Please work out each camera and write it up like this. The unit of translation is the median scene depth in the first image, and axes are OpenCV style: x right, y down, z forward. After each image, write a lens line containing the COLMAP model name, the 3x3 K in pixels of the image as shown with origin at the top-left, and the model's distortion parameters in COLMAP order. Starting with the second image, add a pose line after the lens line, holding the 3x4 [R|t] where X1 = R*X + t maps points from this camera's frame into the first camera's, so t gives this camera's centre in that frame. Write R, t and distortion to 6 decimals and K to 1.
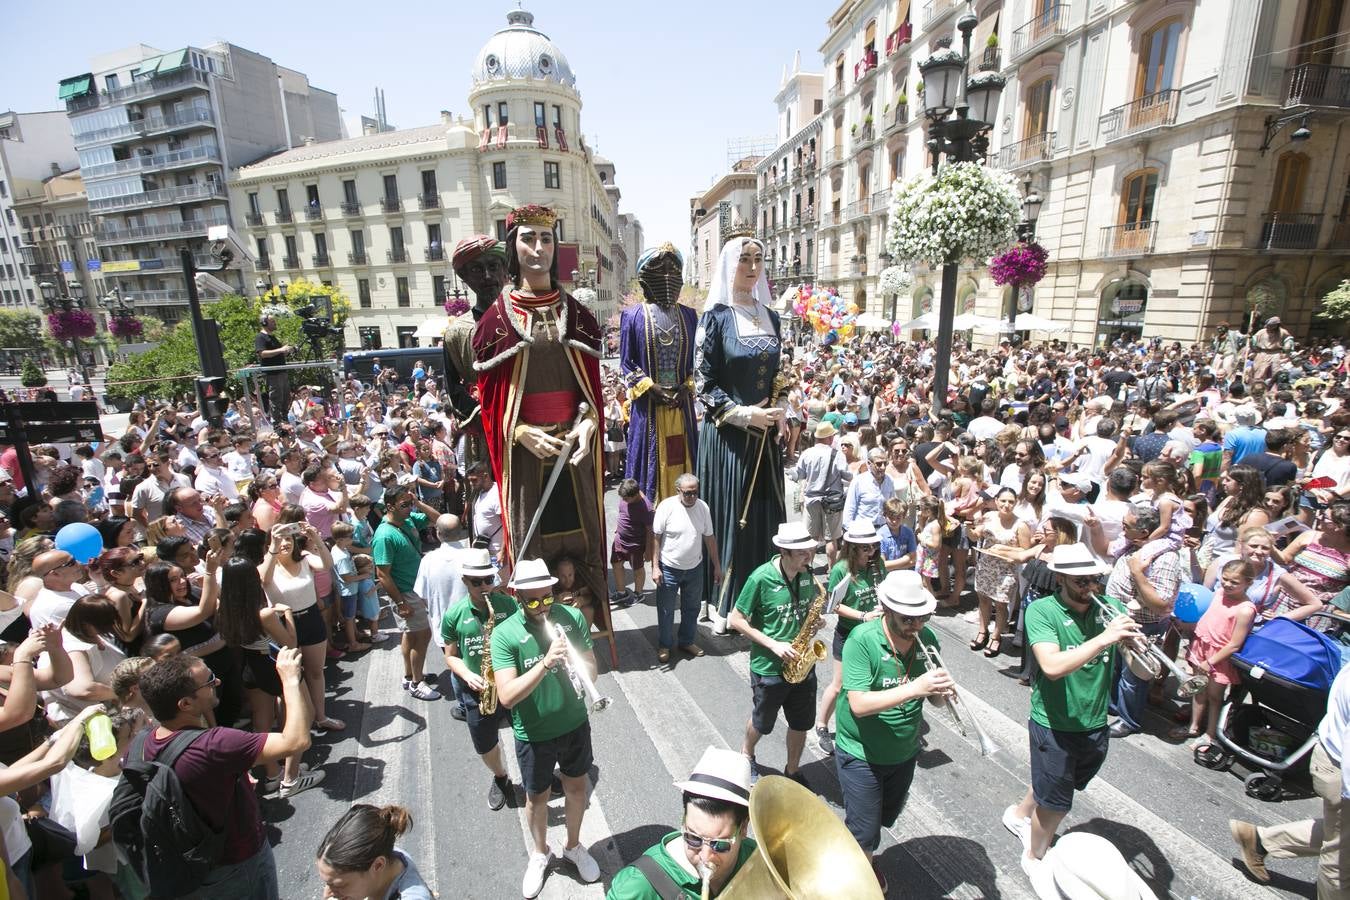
lens RADIAL K [[610.8, 0, 677.1], [0, 610.8, 452.4], [0, 0, 1]] dist [-0.044906, 0.015072]
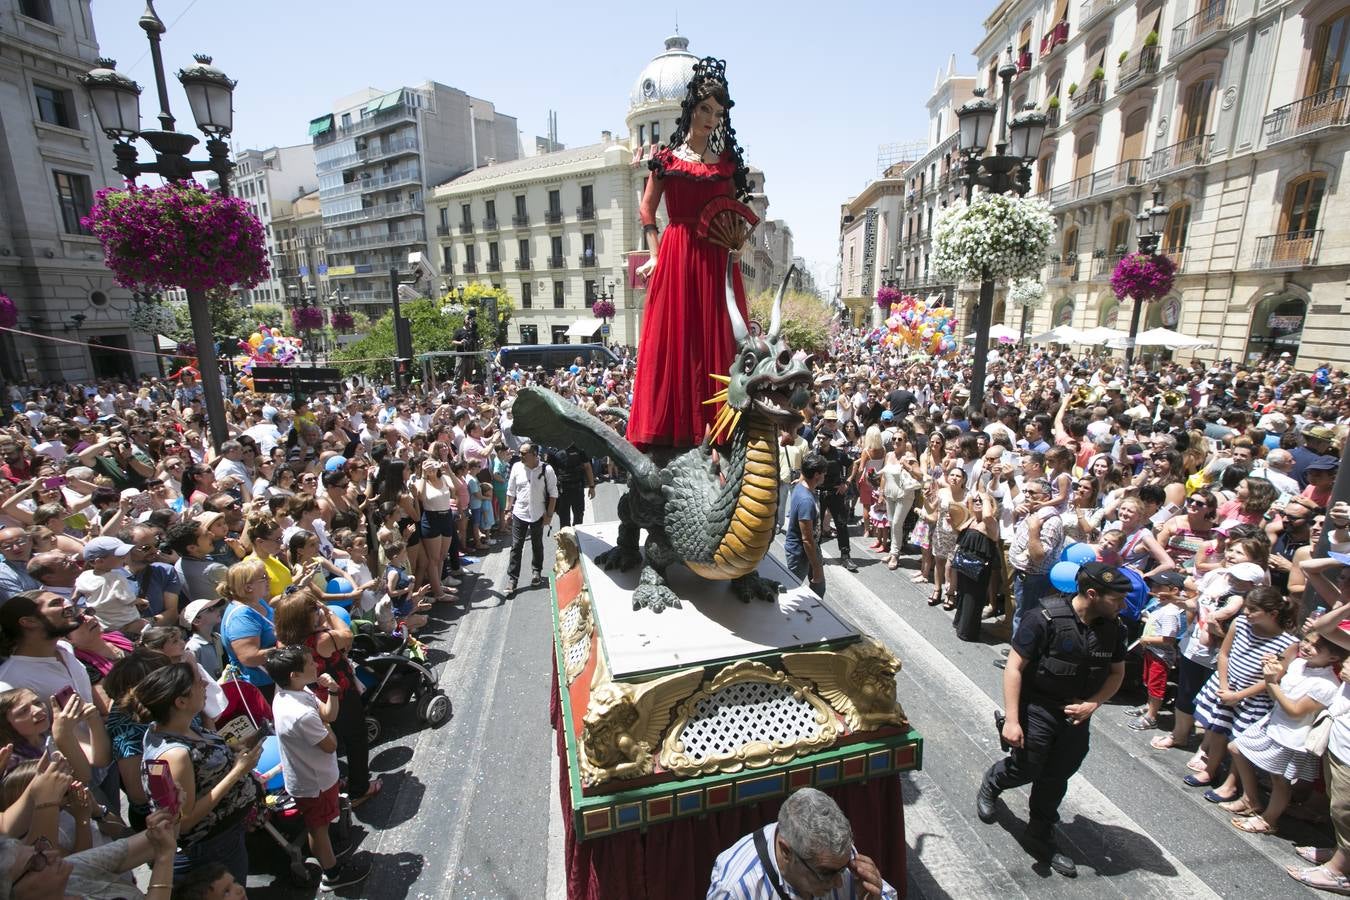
lens RADIAL K [[610.8, 0, 677.1], [0, 610.8, 452.4], [0, 0, 1]] dist [-0.044906, 0.015072]
pose [[0.972103, 0.068181, -0.224427, 0.031553], [-0.069909, 0.997553, 0.000245, 0.008580], [0.223895, 0.015451, 0.974491, -0.041901]]
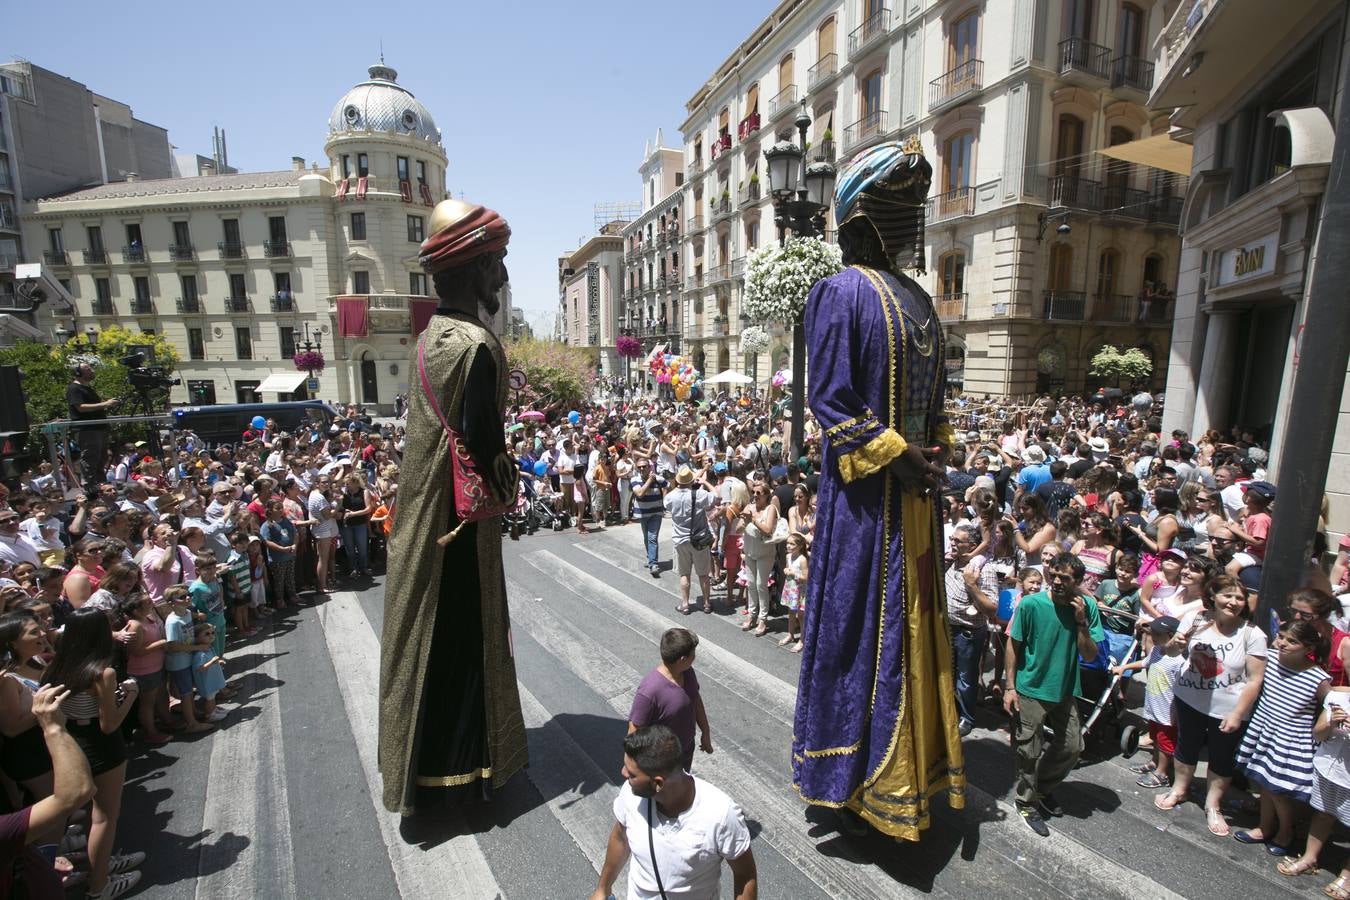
lens RADIAL K [[613.9, 0, 676.6], [0, 613.9, 451.8], [0, 0, 1]] dist [-0.056077, 0.024918]
pose [[0.978369, -0.017516, 0.206123, -0.001336], [0.036413, 0.995433, -0.088249, 0.002529], [-0.203635, 0.093846, 0.974539, -0.006319]]
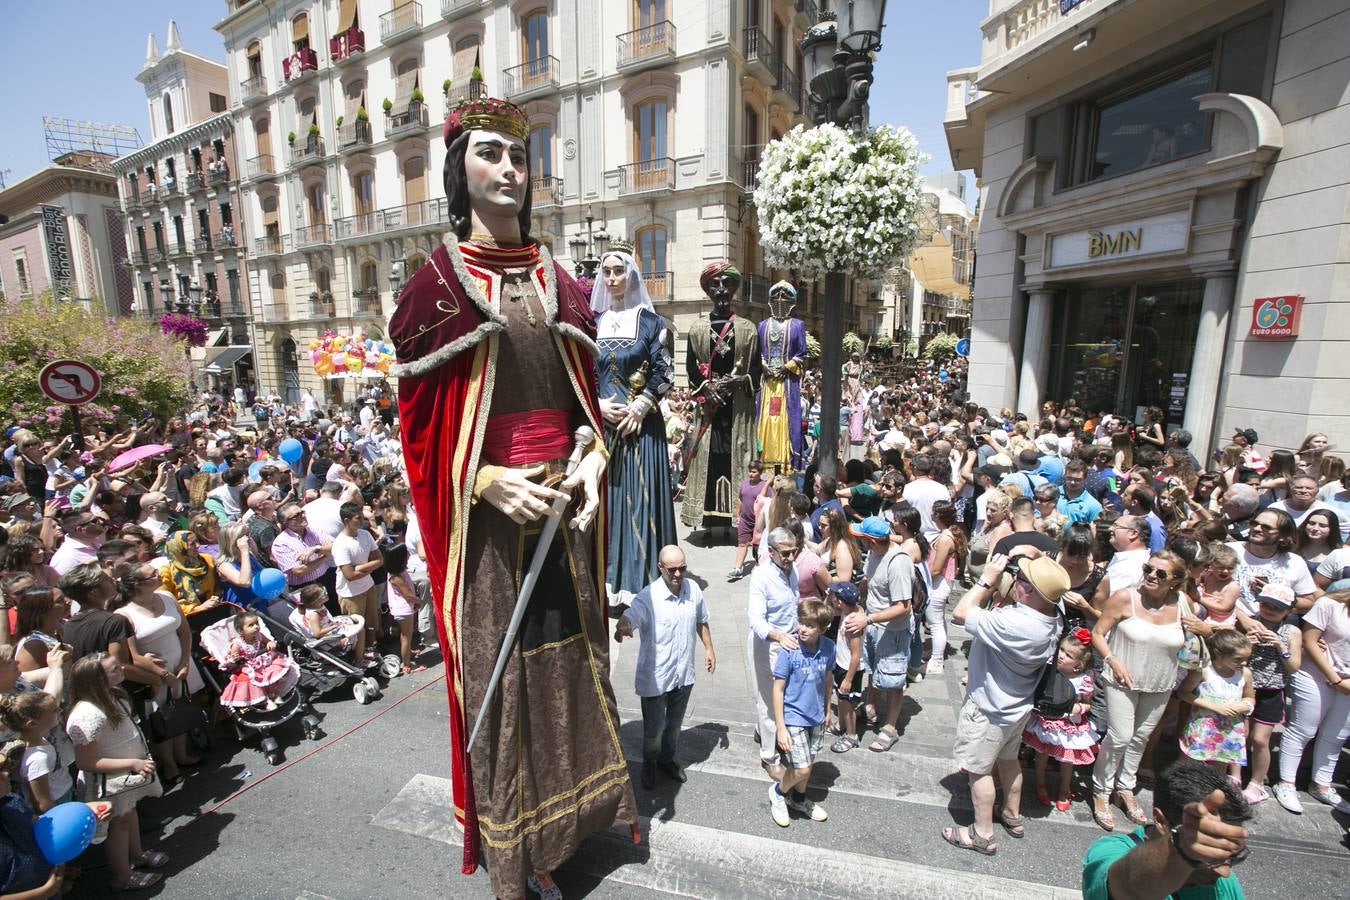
lens RADIAL K [[610.8, 0, 677.1], [0, 610.8, 452.4], [0, 0, 1]] dist [-0.044906, 0.015072]
pose [[0.625104, -0.119145, 0.771395, -0.045715], [0.182095, 0.983271, 0.004308, -0.026690], [-0.759004, 0.137775, 0.636342, 0.136859]]
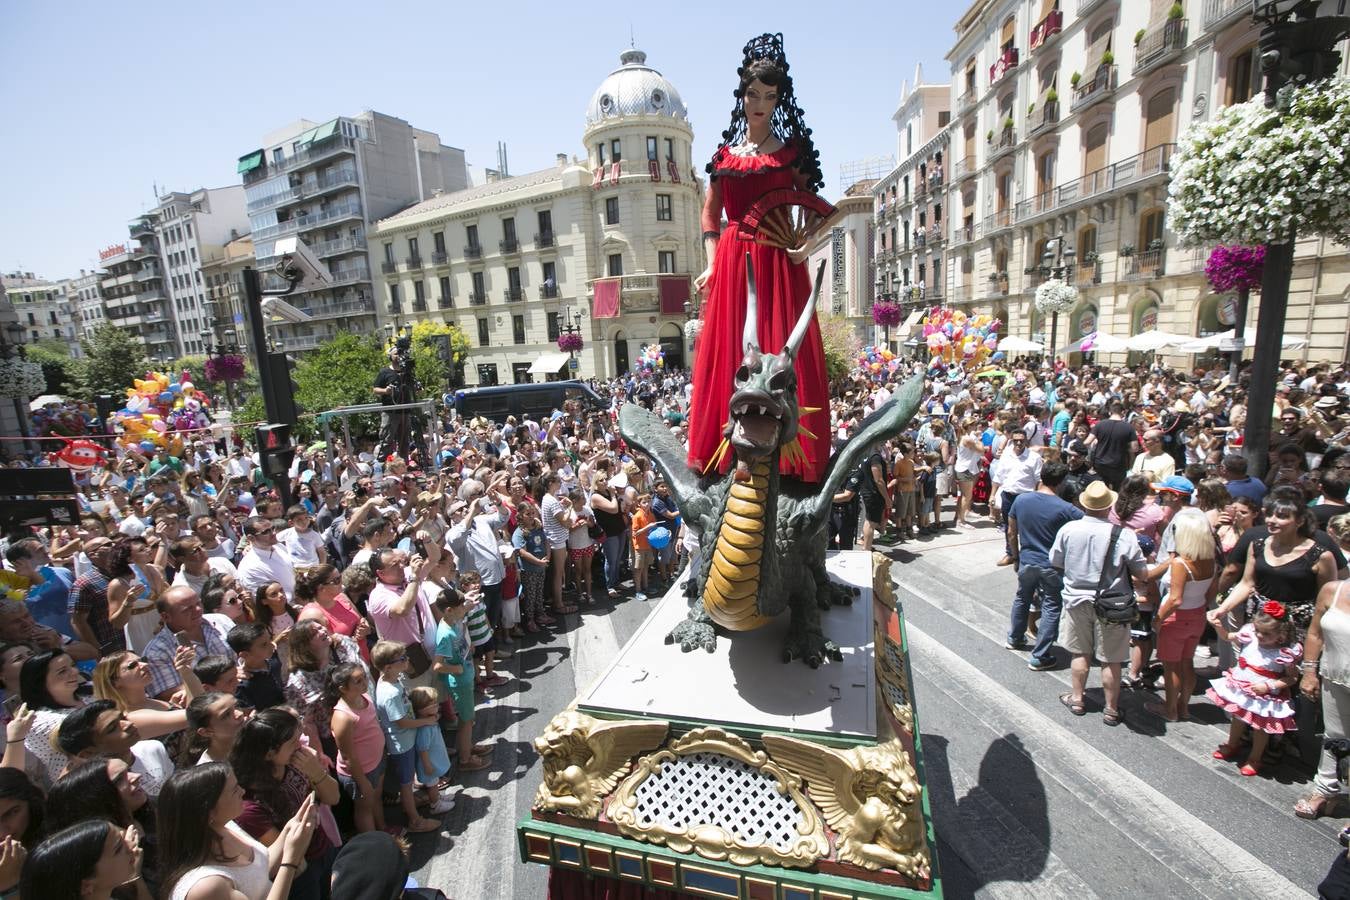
lens RADIAL K [[610.8, 0, 677.1], [0, 610.8, 452.4], [0, 0, 1]] dist [-0.044906, 0.015072]
pose [[0.985467, -0.001448, -0.169860, -0.017560], [-0.007459, 0.998630, -0.051788, -0.008010], [0.169702, 0.052303, 0.984106, 0.048042]]
